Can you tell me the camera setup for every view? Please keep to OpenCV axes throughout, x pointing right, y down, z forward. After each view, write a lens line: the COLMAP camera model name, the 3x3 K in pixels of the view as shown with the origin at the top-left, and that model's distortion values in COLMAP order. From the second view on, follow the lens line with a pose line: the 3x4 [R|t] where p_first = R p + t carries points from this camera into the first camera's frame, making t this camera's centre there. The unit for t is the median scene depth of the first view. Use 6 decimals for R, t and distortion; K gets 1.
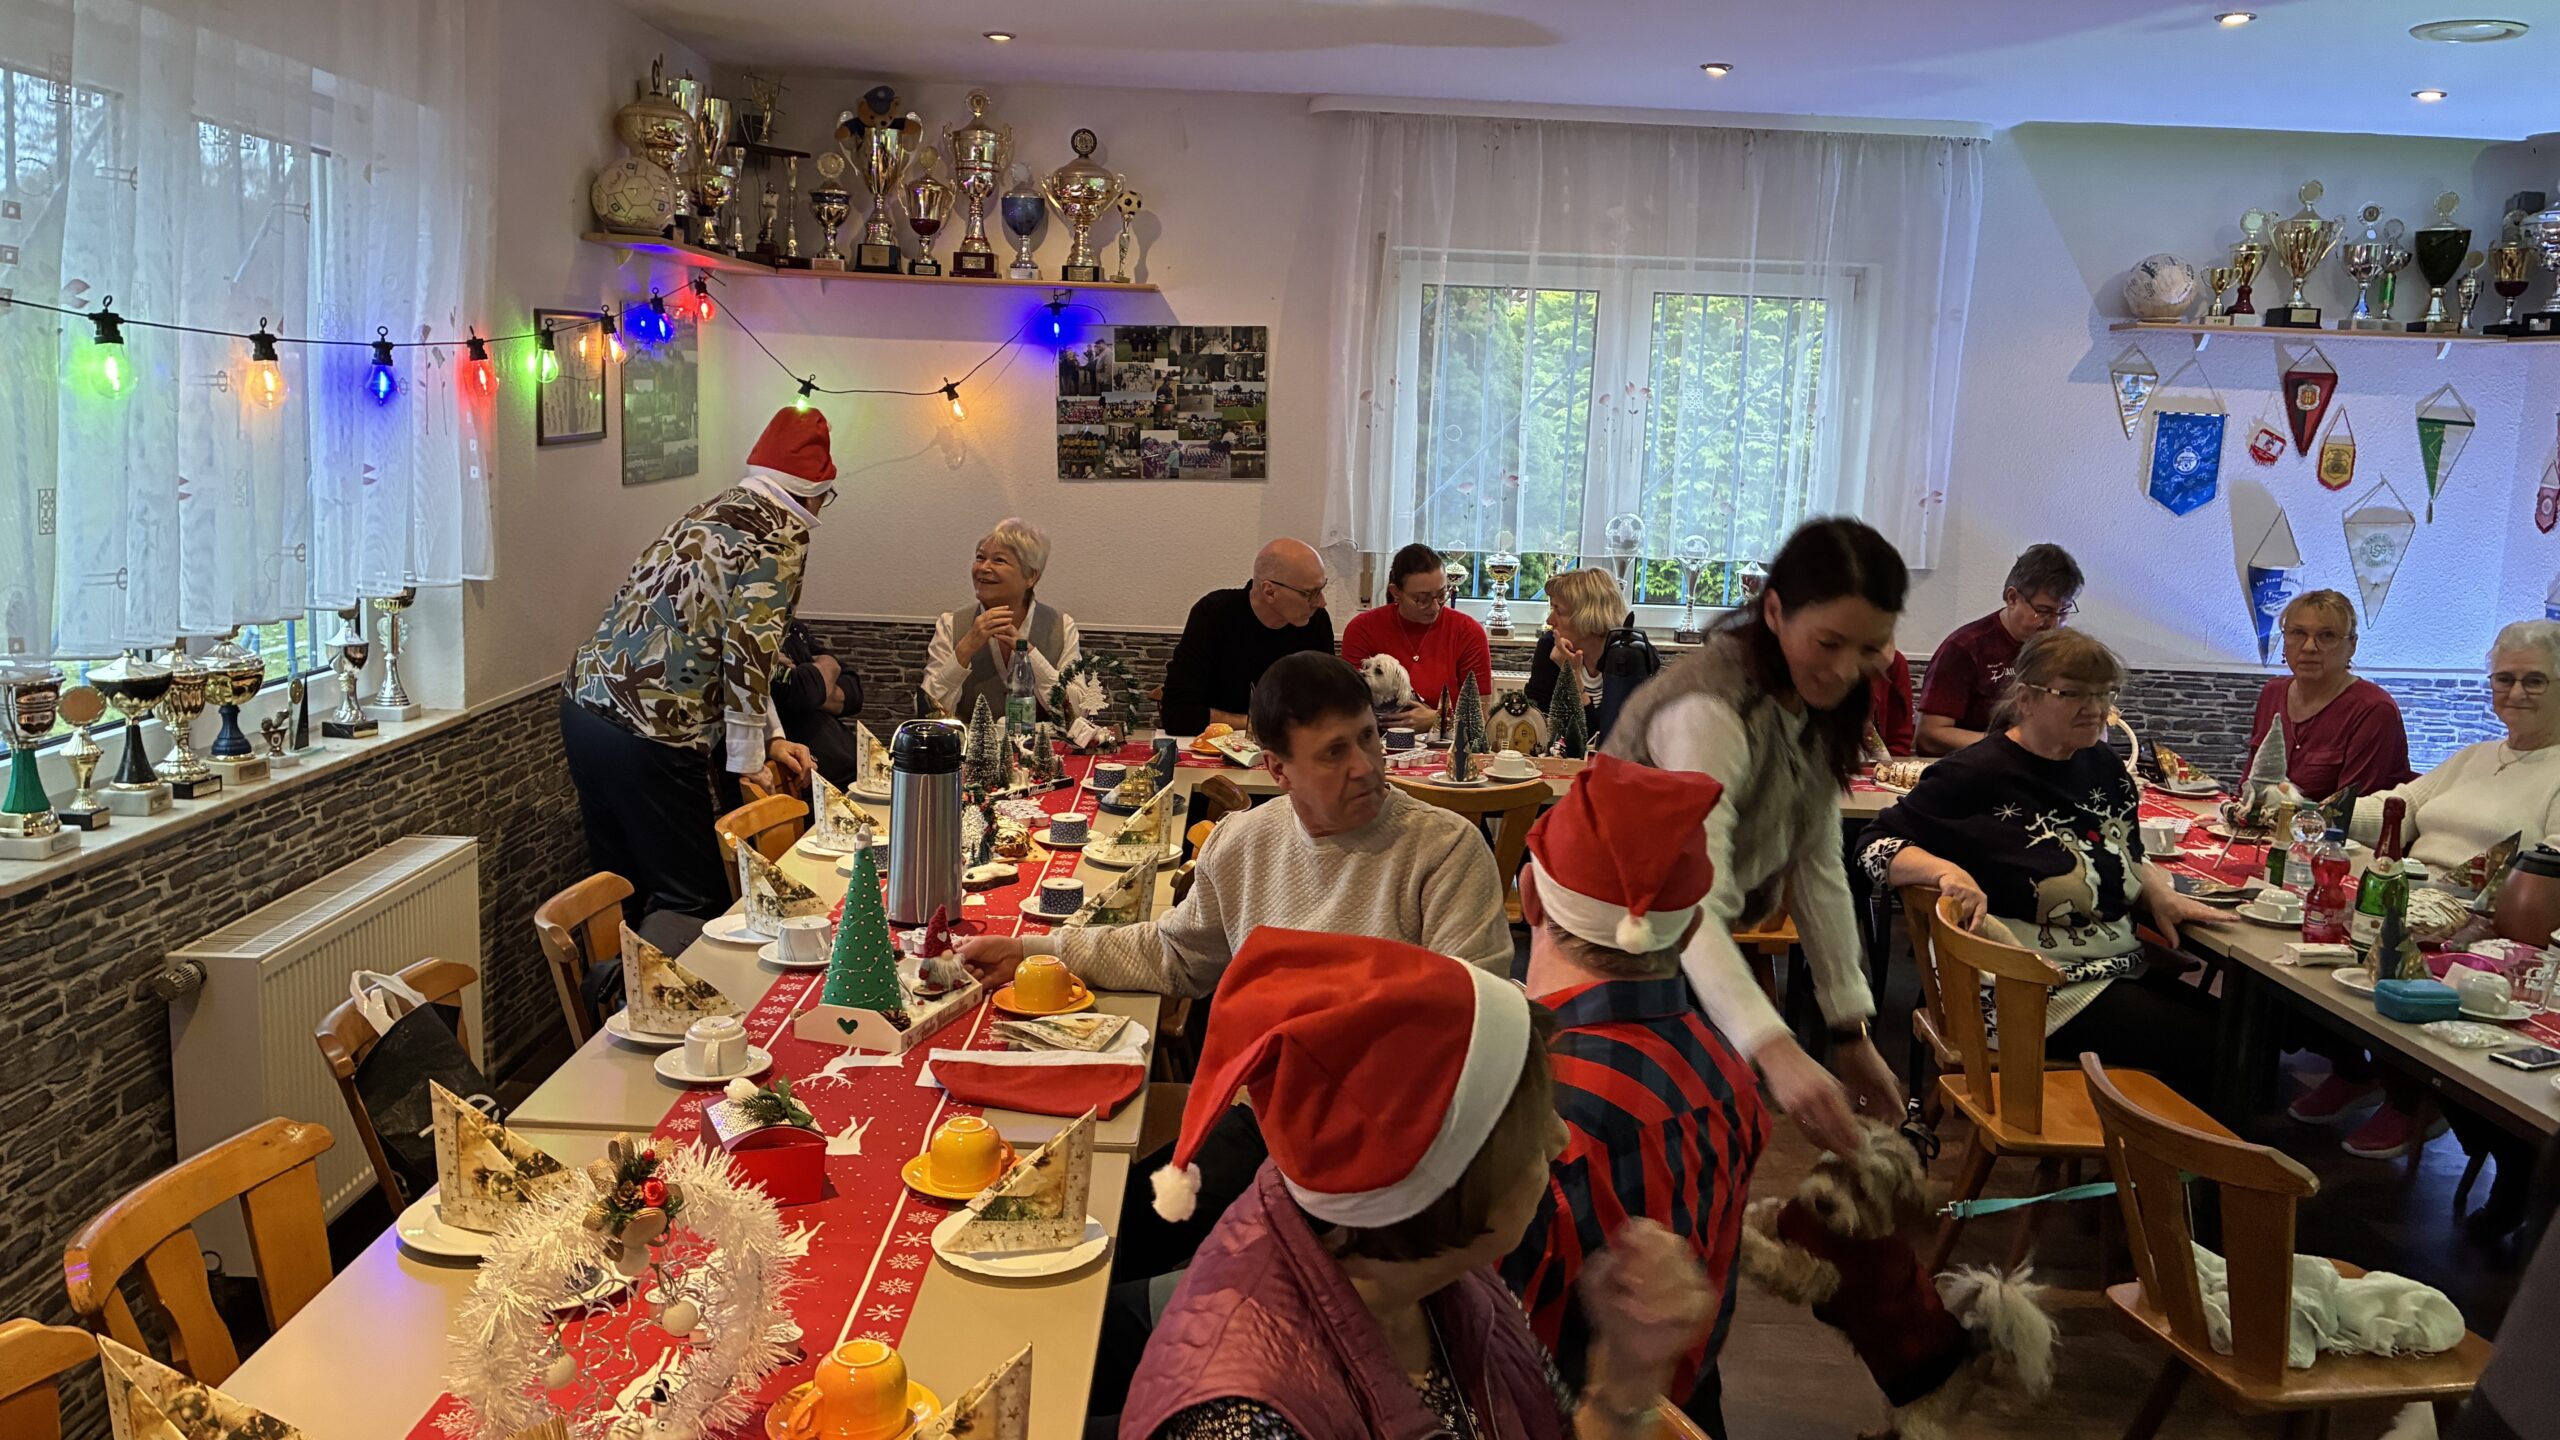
lens RADIAL K [[1928.0, 0, 1276.7], [0, 1928.0, 707.0], [0, 0, 1]] dist [0.063415, -0.077441]
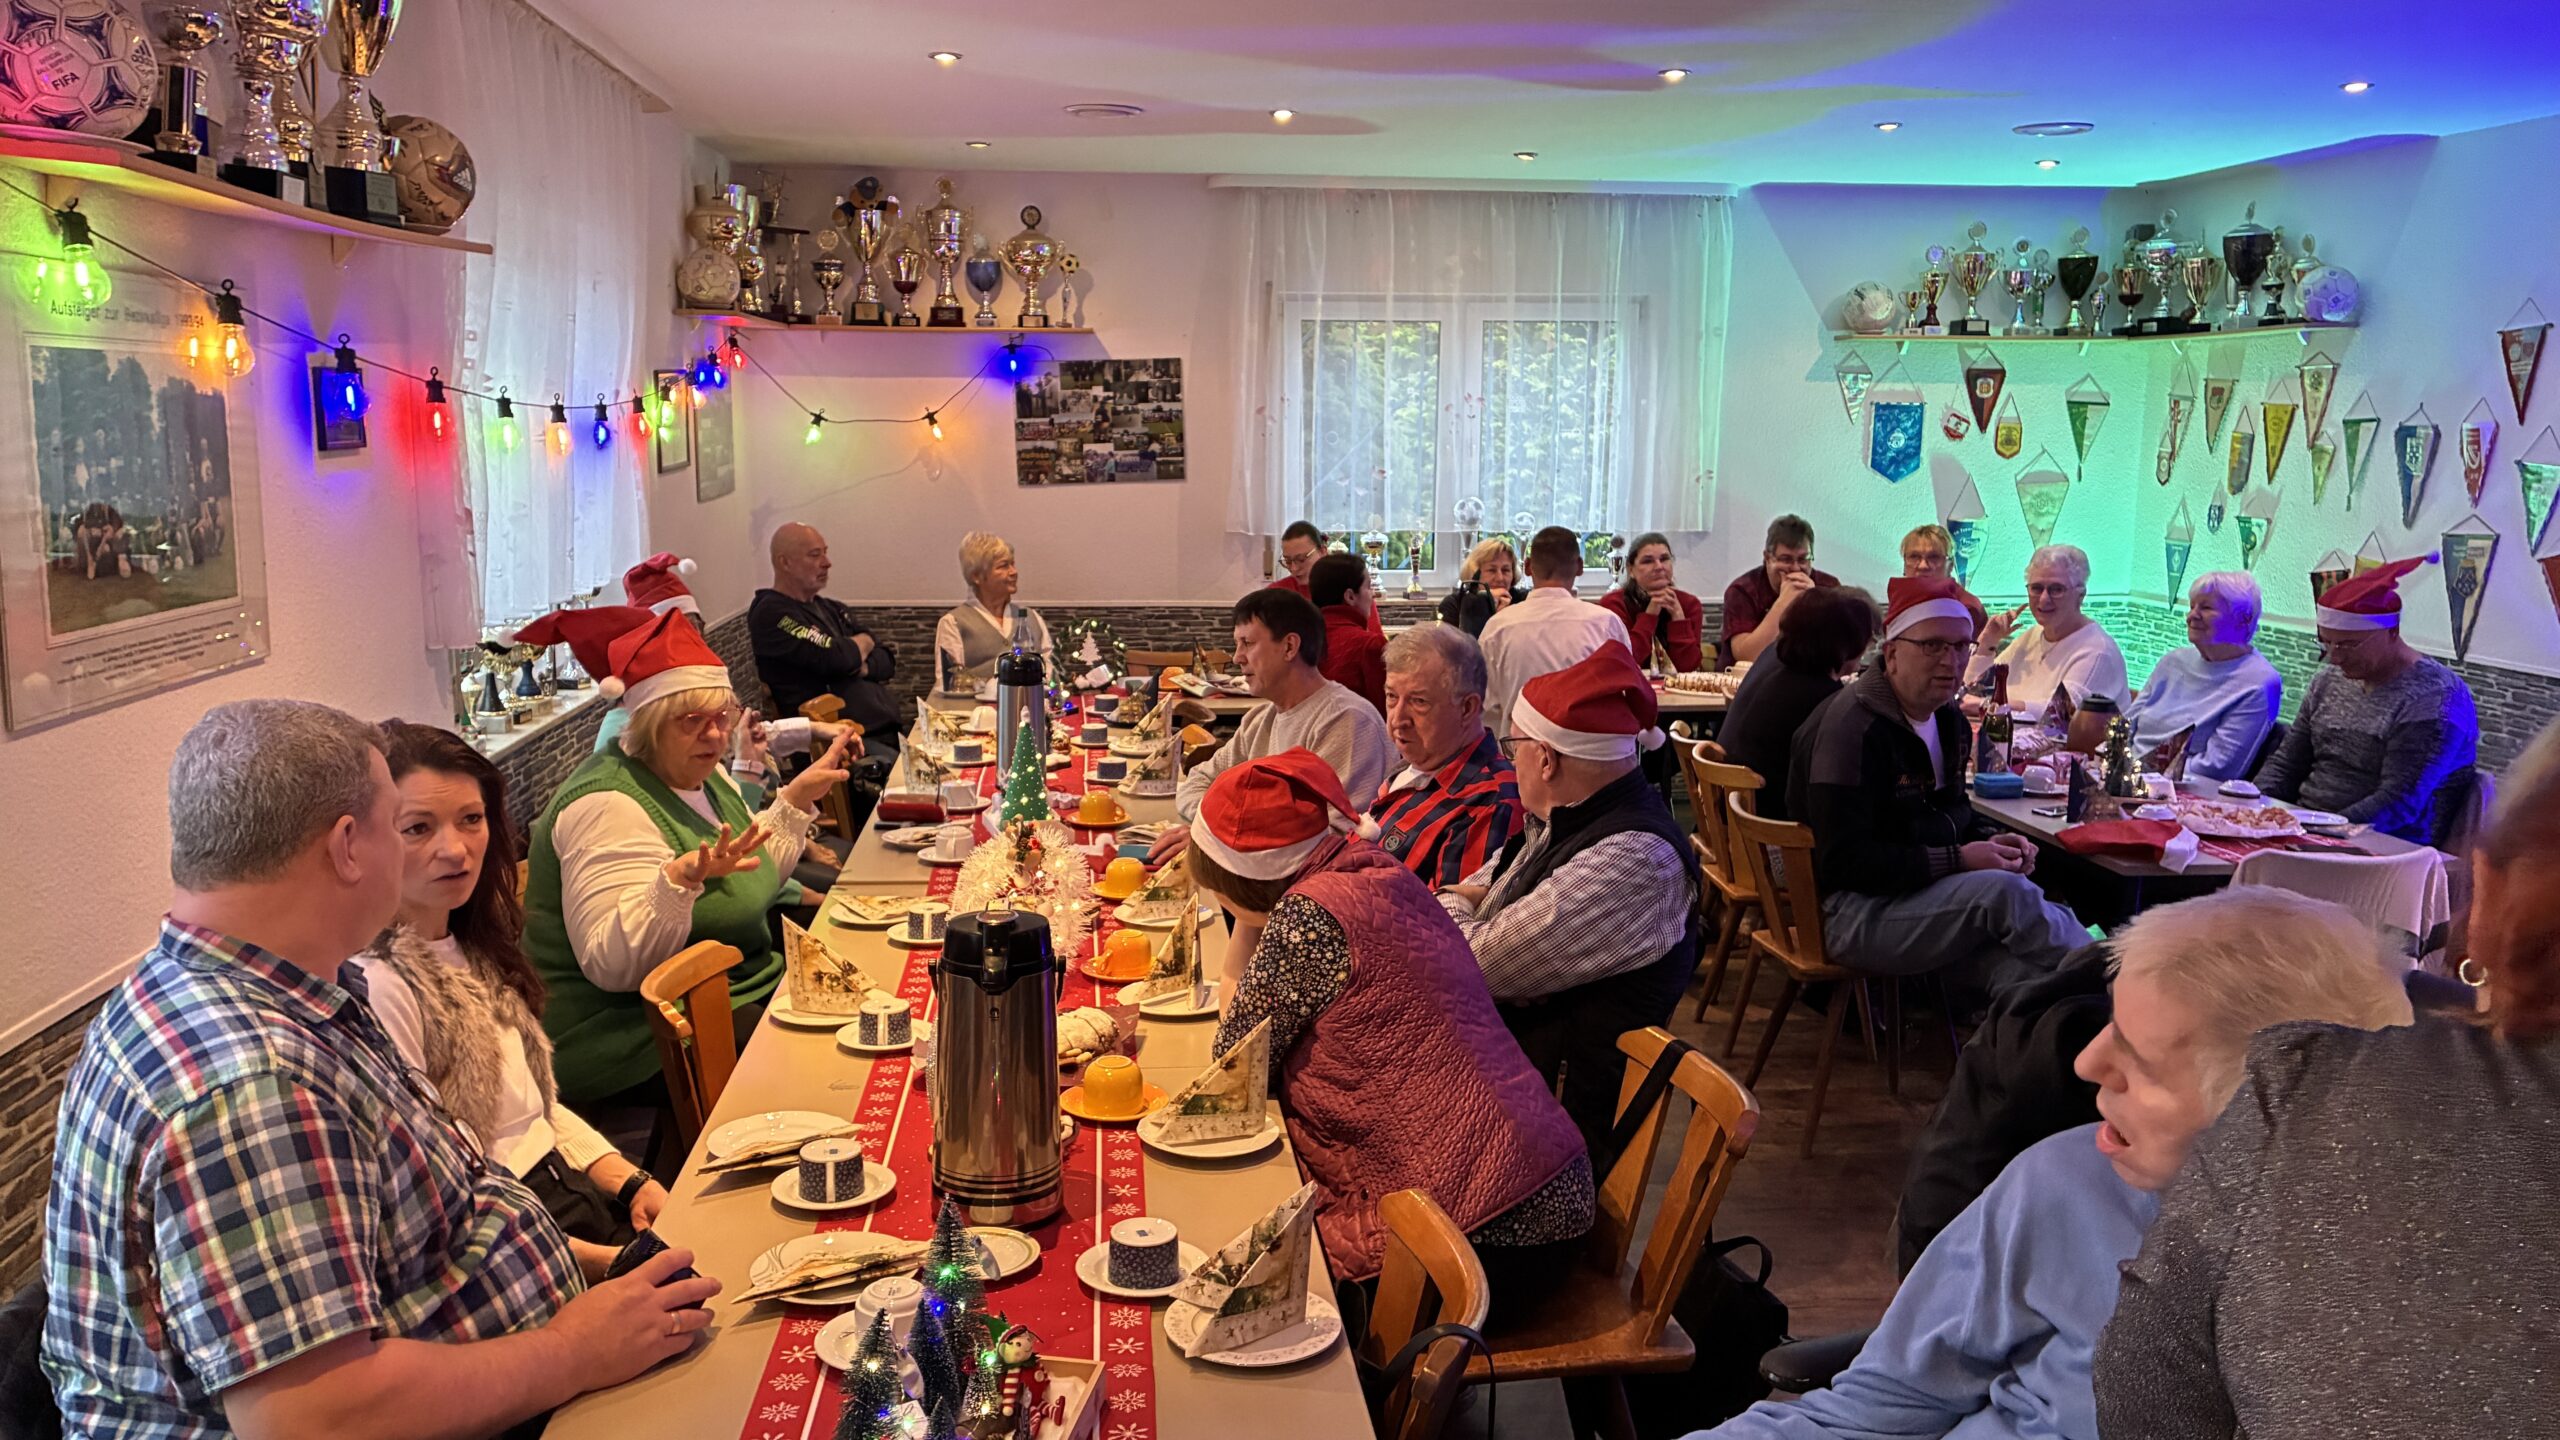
lens RADIAL K [[1915.3, 0, 1261.1], [0, 1915.3, 721.9], [0, 0, 1]] dist [0.053207, -0.054897]
pose [[0.996041, -0.045926, 0.076113, -0.058898], [0.045294, 0.998923, 0.010019, 0.028729], [-0.076491, -0.006532, 0.997049, -0.246086]]
